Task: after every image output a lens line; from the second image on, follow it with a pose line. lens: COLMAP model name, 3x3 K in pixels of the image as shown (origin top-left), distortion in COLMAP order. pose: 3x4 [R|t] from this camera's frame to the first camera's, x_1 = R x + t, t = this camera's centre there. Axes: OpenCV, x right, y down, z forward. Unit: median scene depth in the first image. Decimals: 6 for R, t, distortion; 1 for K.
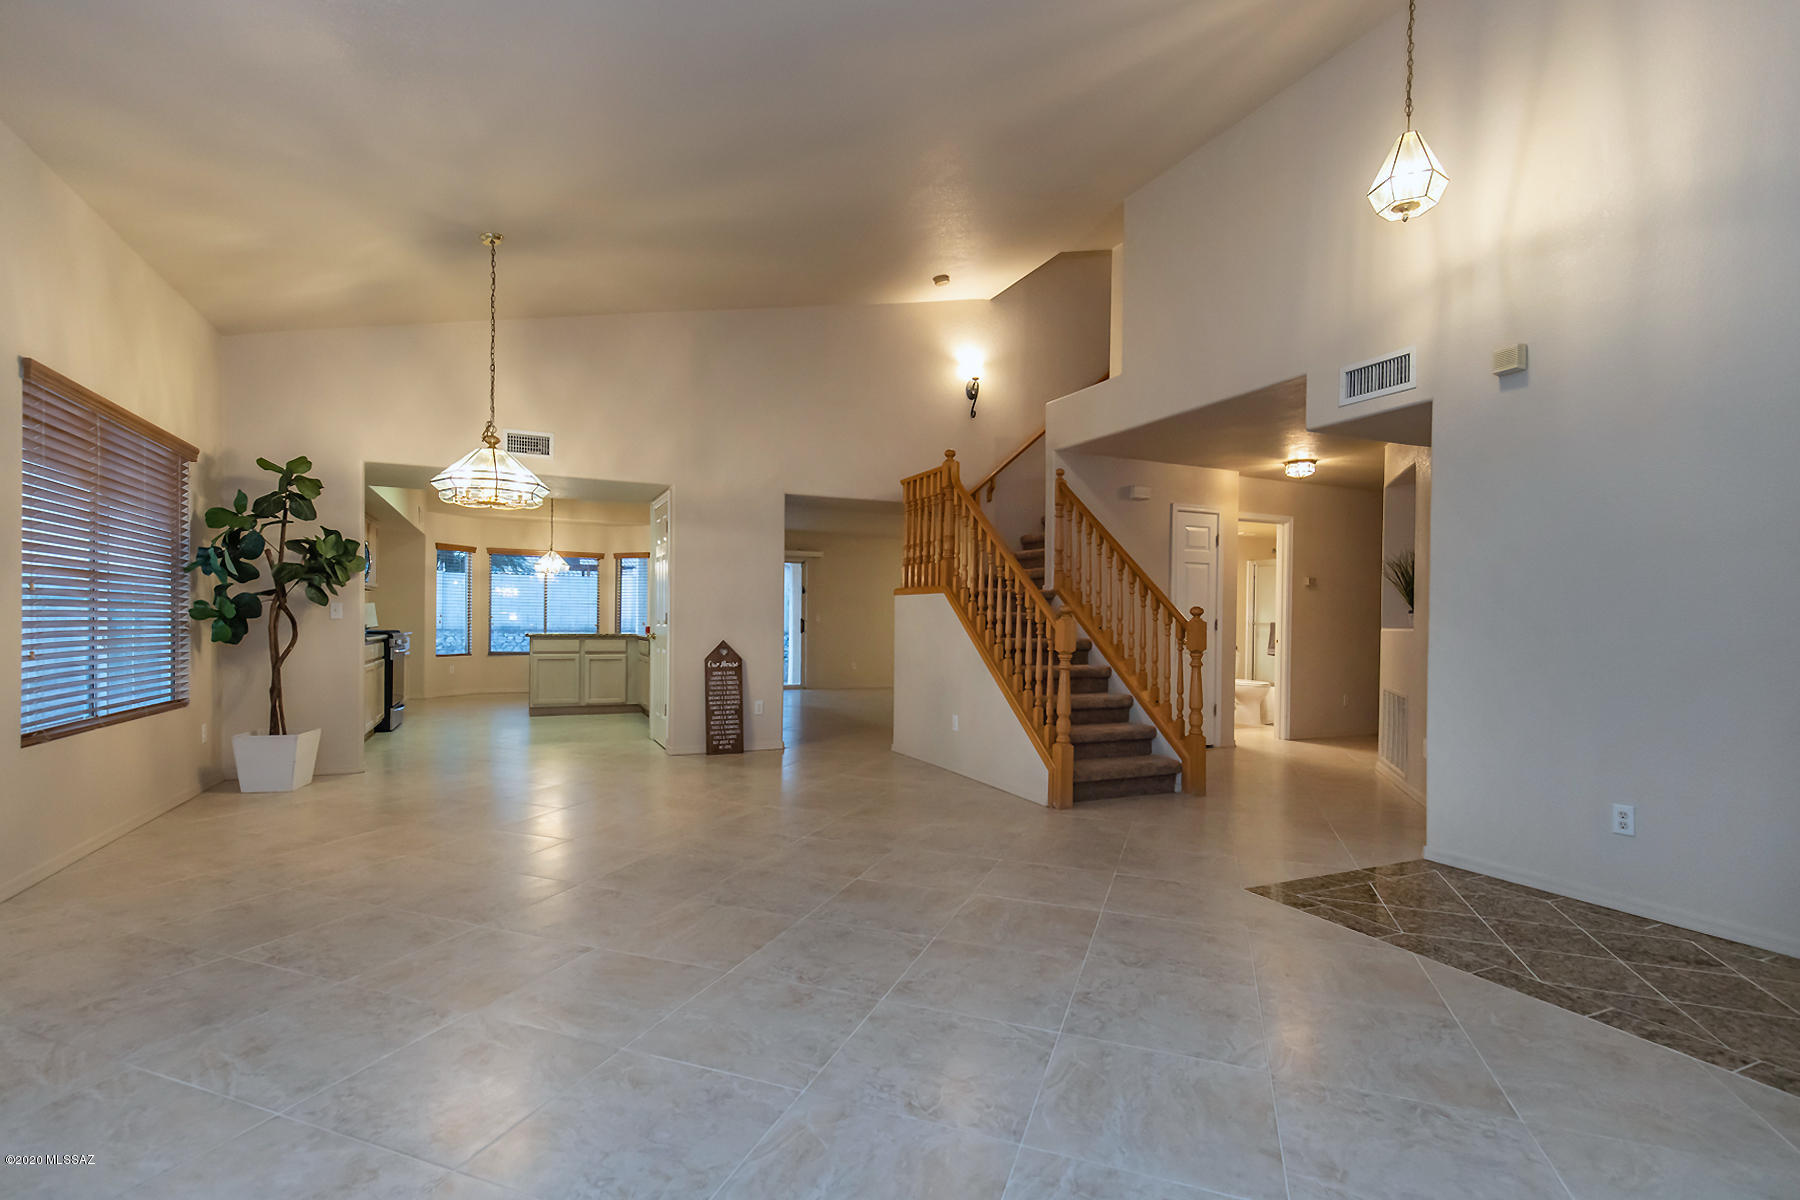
lens RADIAL K [[727.0, 0, 902.3], [0, 727.0, 621.3], [0, 0, 1]] dist [0.012298, -0.000228]
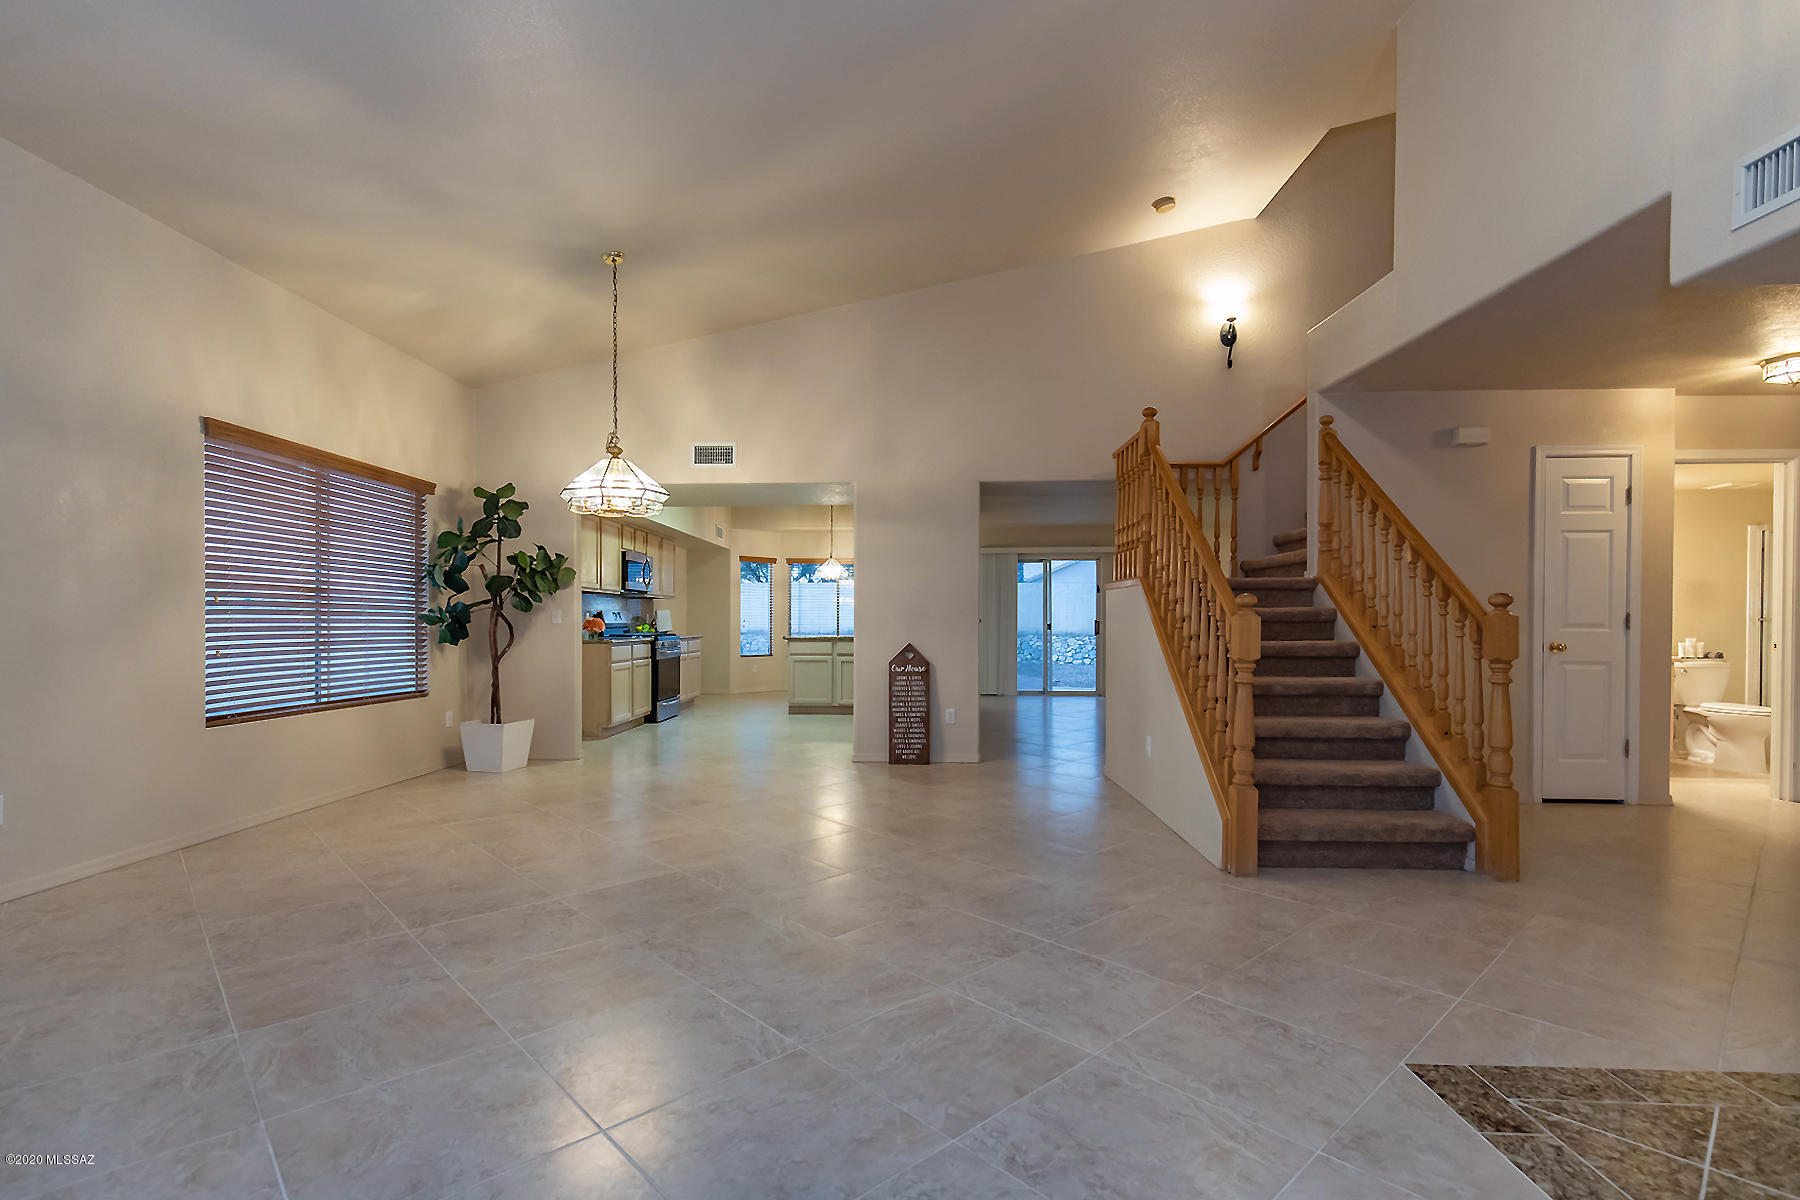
lens RADIAL K [[738.5, 0, 957.4], [0, 738.5, 624.7], [0, 0, 1]] dist [0.008867, 0.000157]
pose [[0.907957, -0.008516, -0.418977, 0.221545], [0.008997, 0.999959, -0.000826, 0.004069], [0.418967, -0.003019, 0.907996, 0.169597]]
